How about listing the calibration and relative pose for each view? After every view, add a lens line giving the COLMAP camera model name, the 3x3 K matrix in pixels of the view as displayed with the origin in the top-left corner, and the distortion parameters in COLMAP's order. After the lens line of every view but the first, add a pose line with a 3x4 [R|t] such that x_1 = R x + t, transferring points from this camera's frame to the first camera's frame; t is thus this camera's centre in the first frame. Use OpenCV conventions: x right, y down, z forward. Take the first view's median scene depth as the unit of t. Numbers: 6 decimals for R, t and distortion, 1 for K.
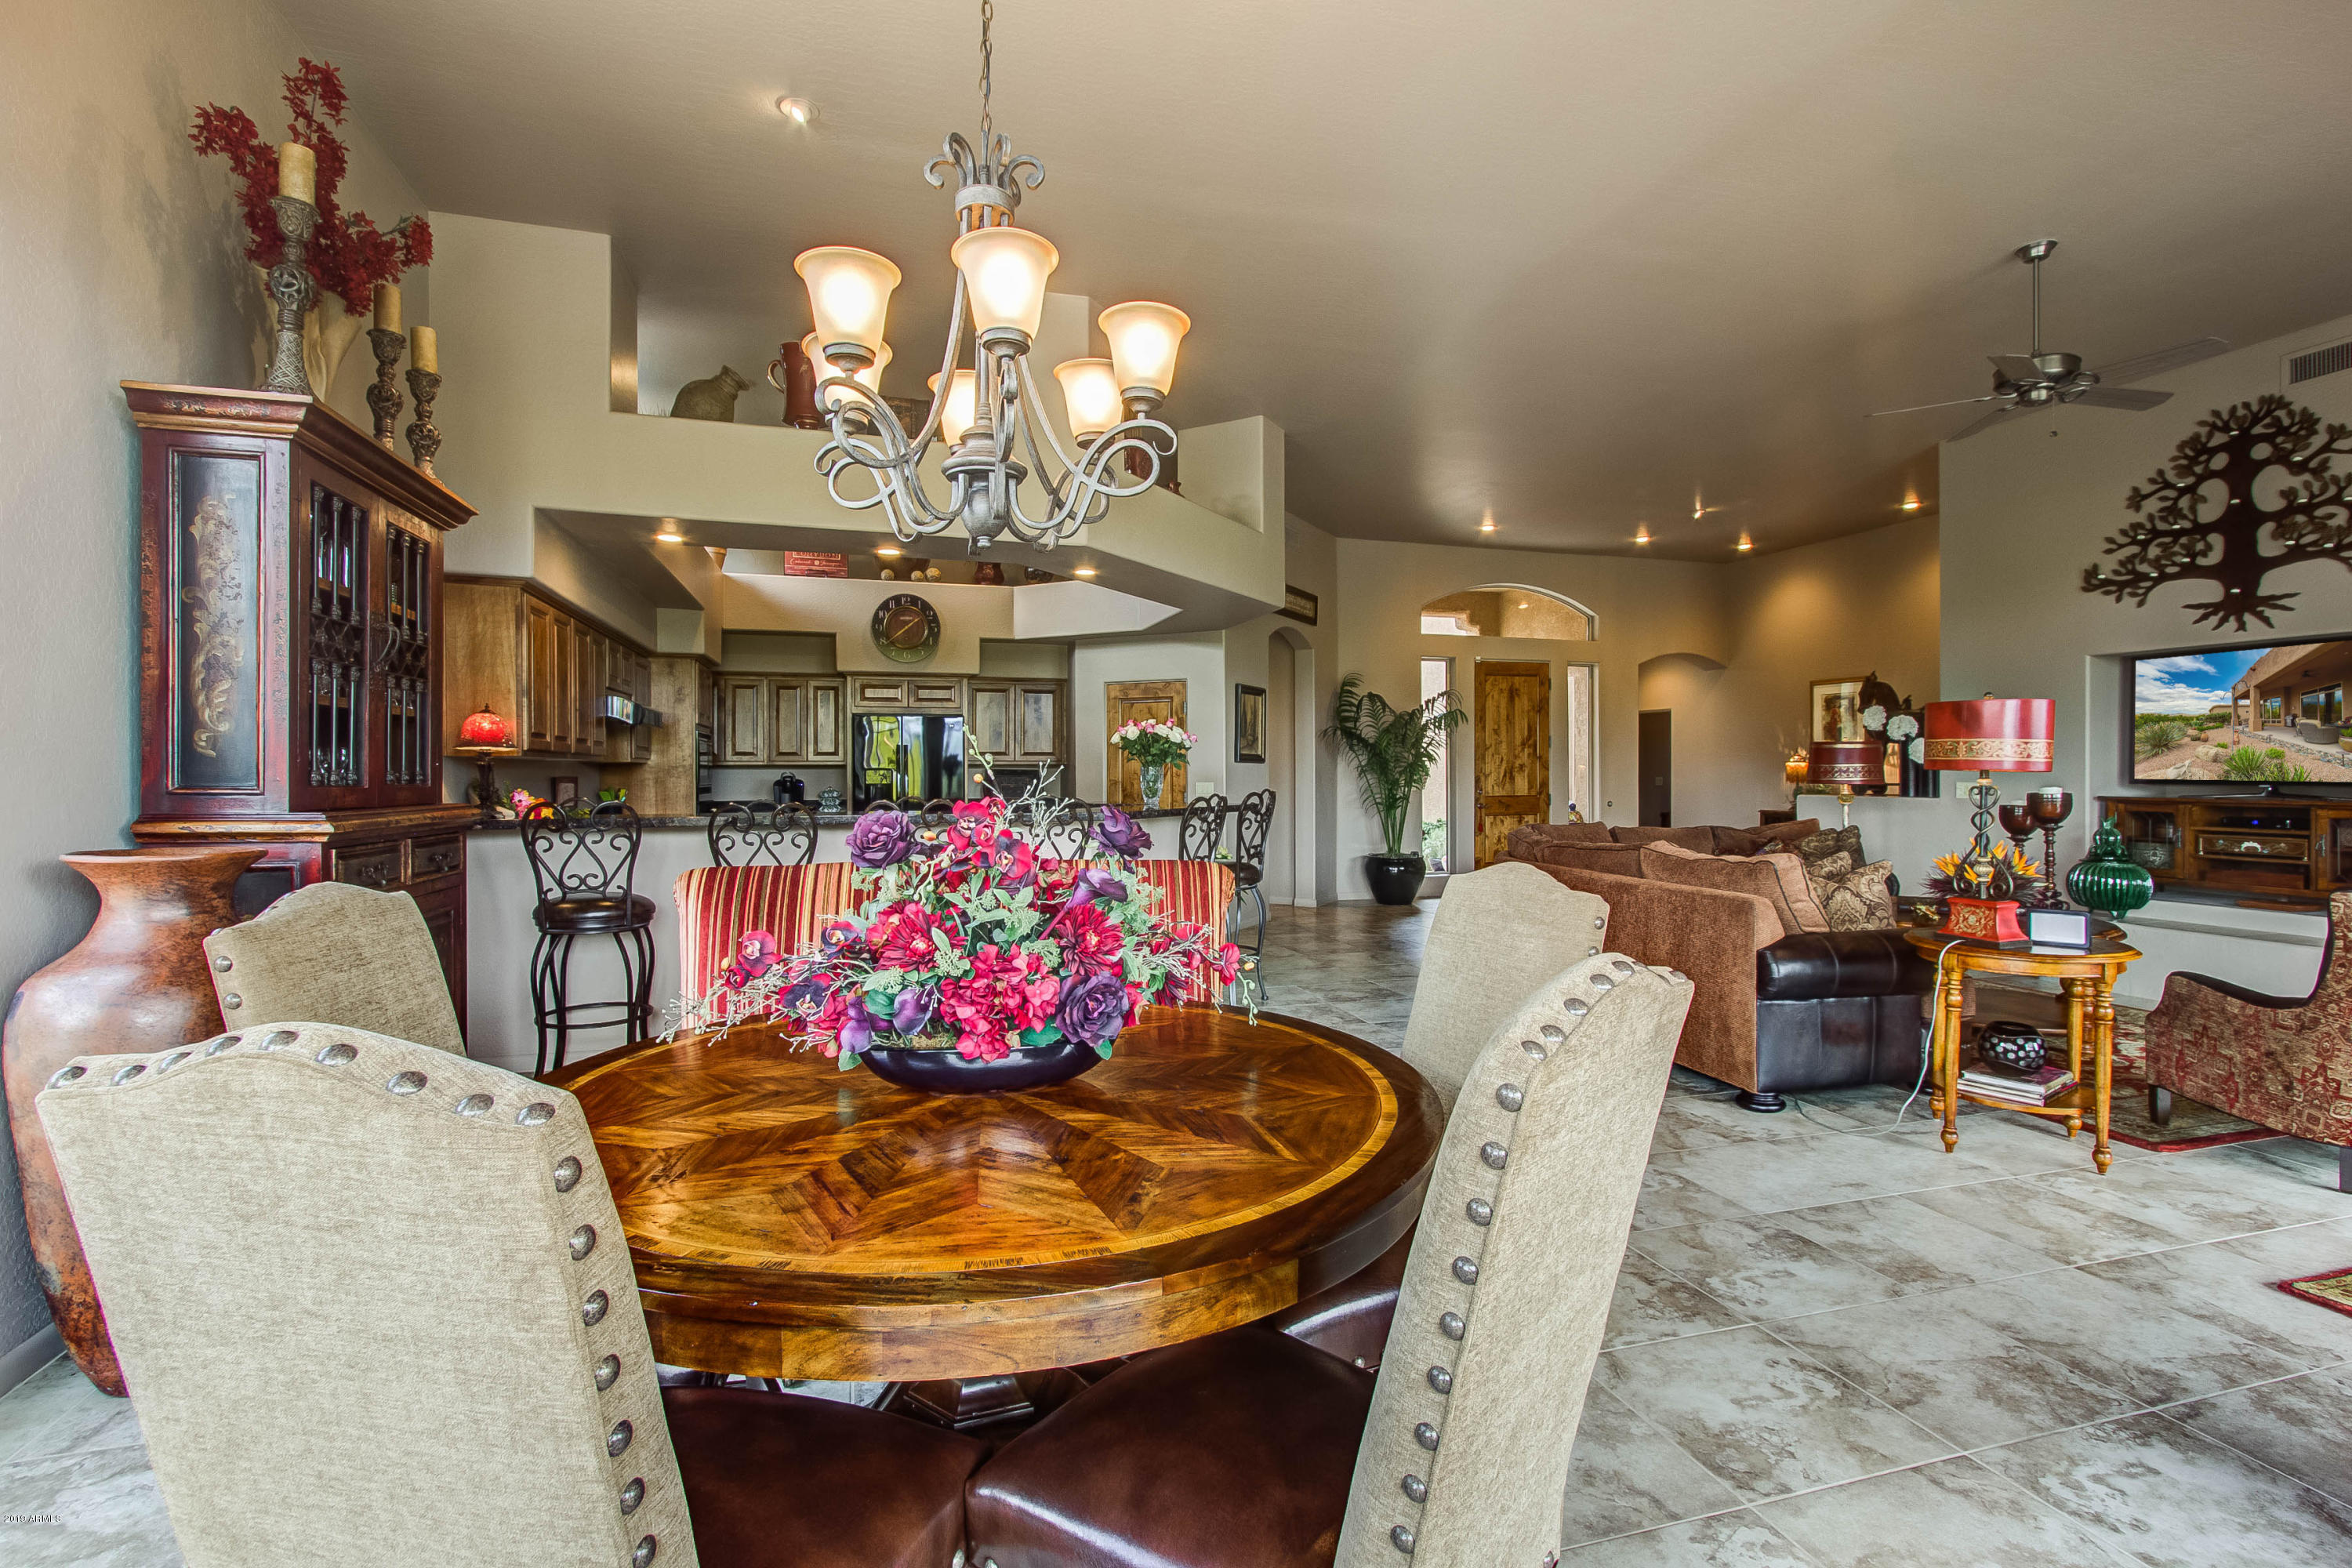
lens RADIAL K [[1113.0, 0, 1150.4], [0, 1113.0, 781.9], [0, 0, 1]] dist [-0.010308, 0.002252]
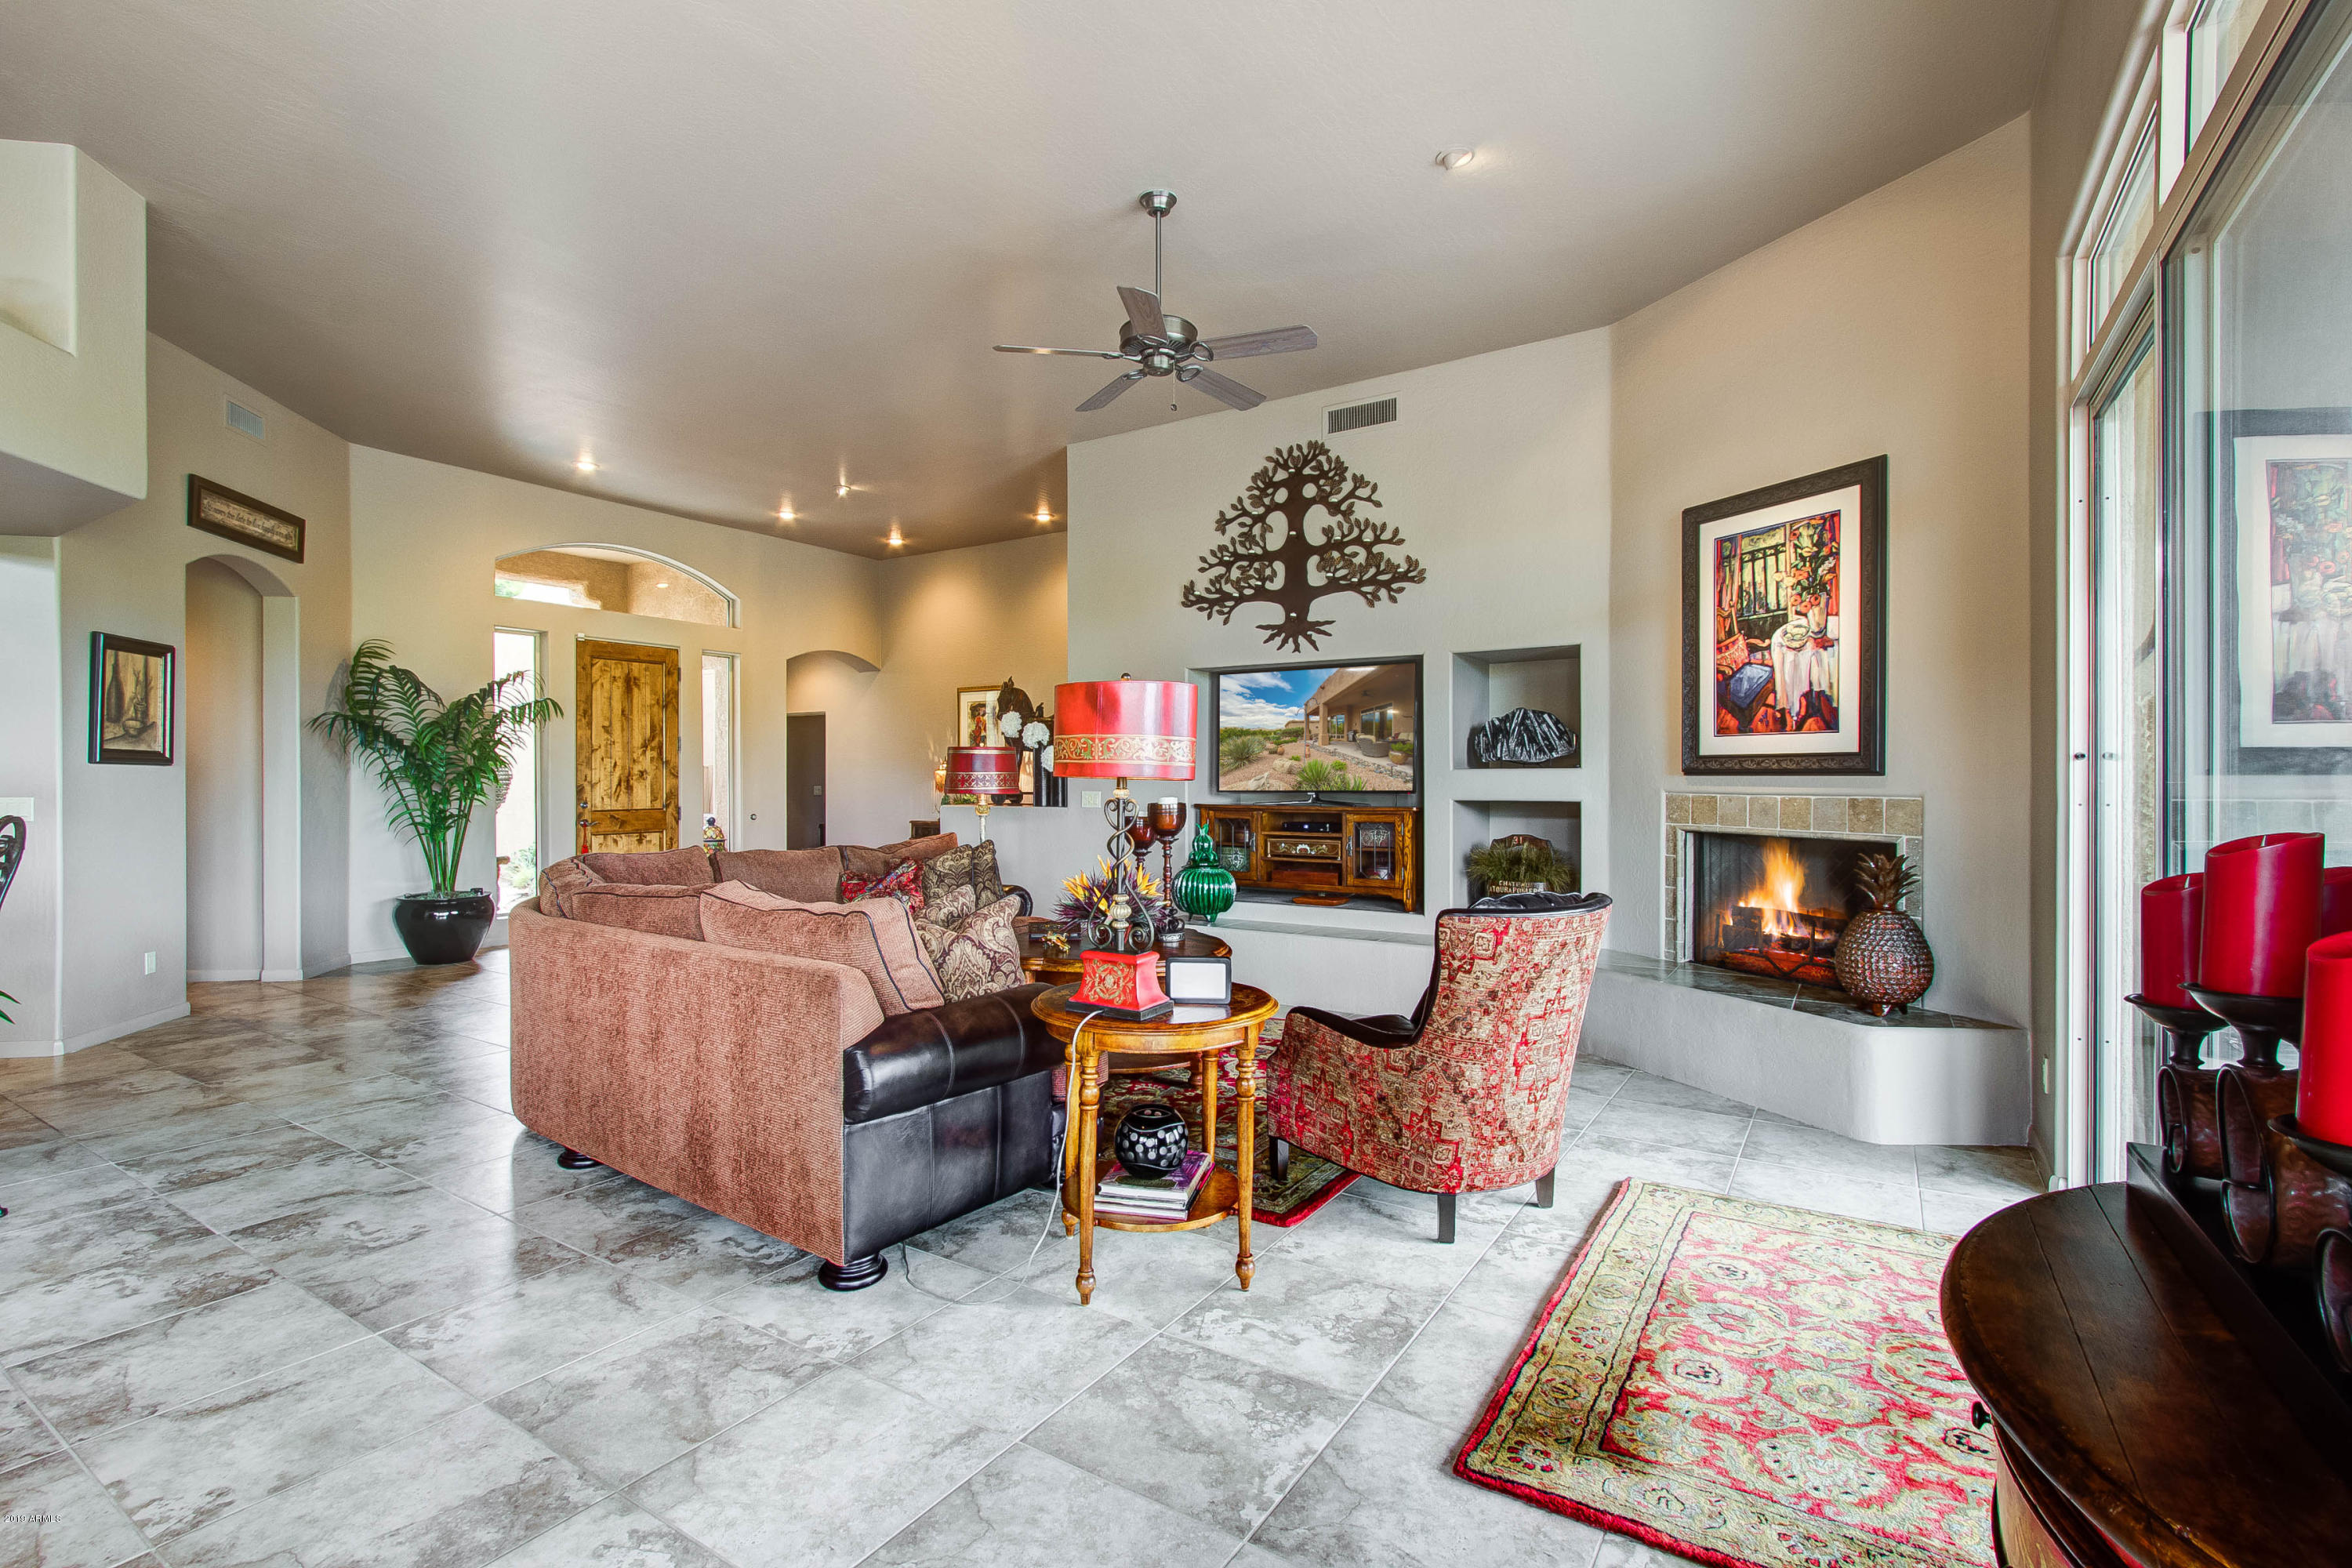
lens RADIAL K [[1113.0, 0, 1195.9], [0, 1113.0, 771.9], [0, 0, 1]] dist [-0.010308, 0.002252]
pose [[0.741423, 0.007612, 0.670995, 0.167333], [0.004054, 0.999867, -0.015822, -0.001163], [-0.671025, 0.014451, 0.741293, 0.239529]]
